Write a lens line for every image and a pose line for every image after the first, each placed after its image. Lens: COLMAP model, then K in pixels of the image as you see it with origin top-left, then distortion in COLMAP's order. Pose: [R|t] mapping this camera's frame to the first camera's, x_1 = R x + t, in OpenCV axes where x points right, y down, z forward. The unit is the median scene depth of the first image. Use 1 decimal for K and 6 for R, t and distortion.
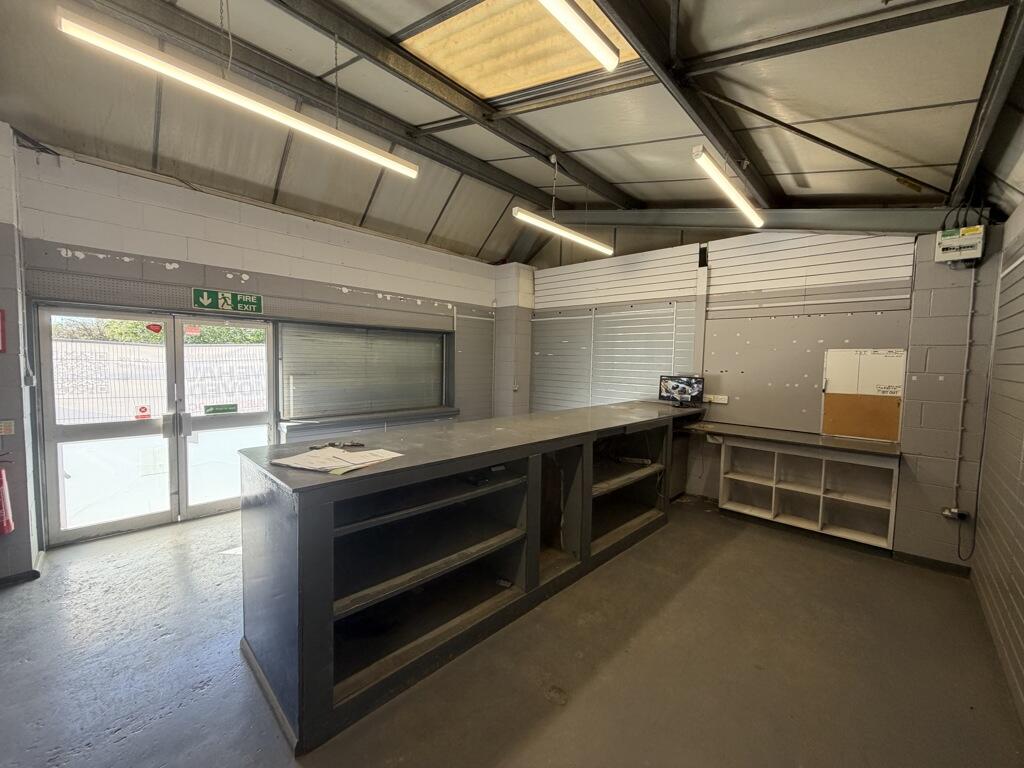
lens RADIAL K [[408.0, 0, 511.3], [0, 408.0, 385.5], [0, 0, 1]] dist [-0.001535, 0.000152]
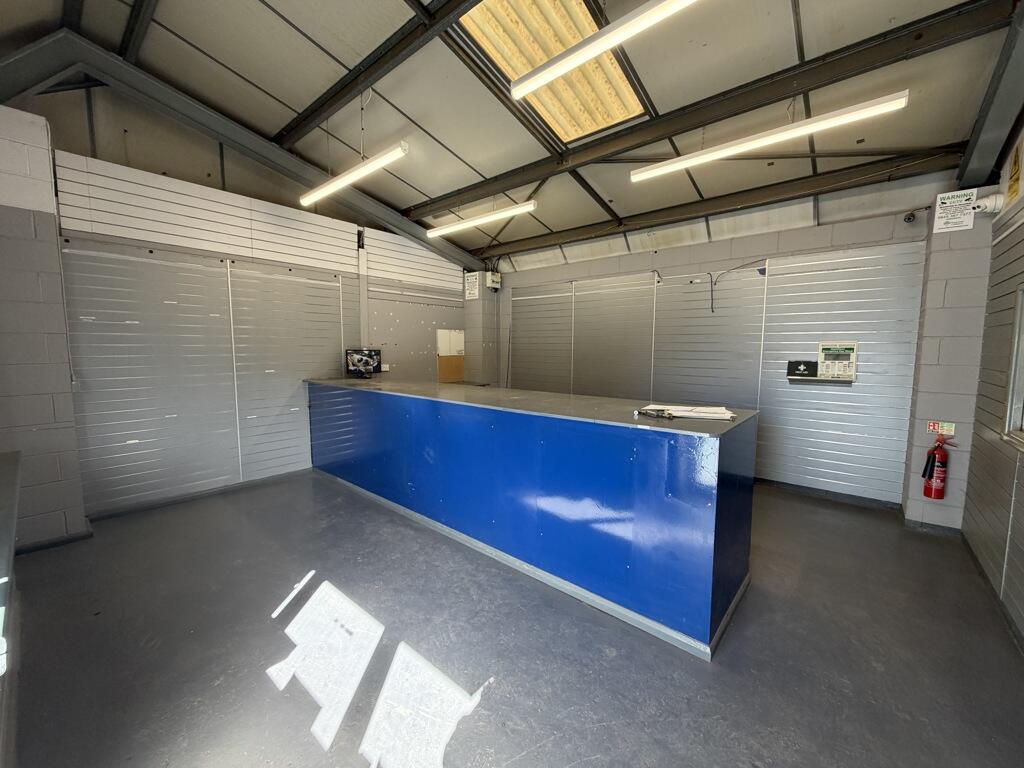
lens RADIAL K [[408.0, 0, 511.5], [0, 408.0, 382.8], [0, 0, 1]] dist [-0.001535, 0.000152]
pose [[-0.050205, -0.107364, 0.992951, -0.677540], [0.056425, 0.992312, 0.110148, -0.032302], [-0.997144, 0.061557, -0.043761, 0.674479]]
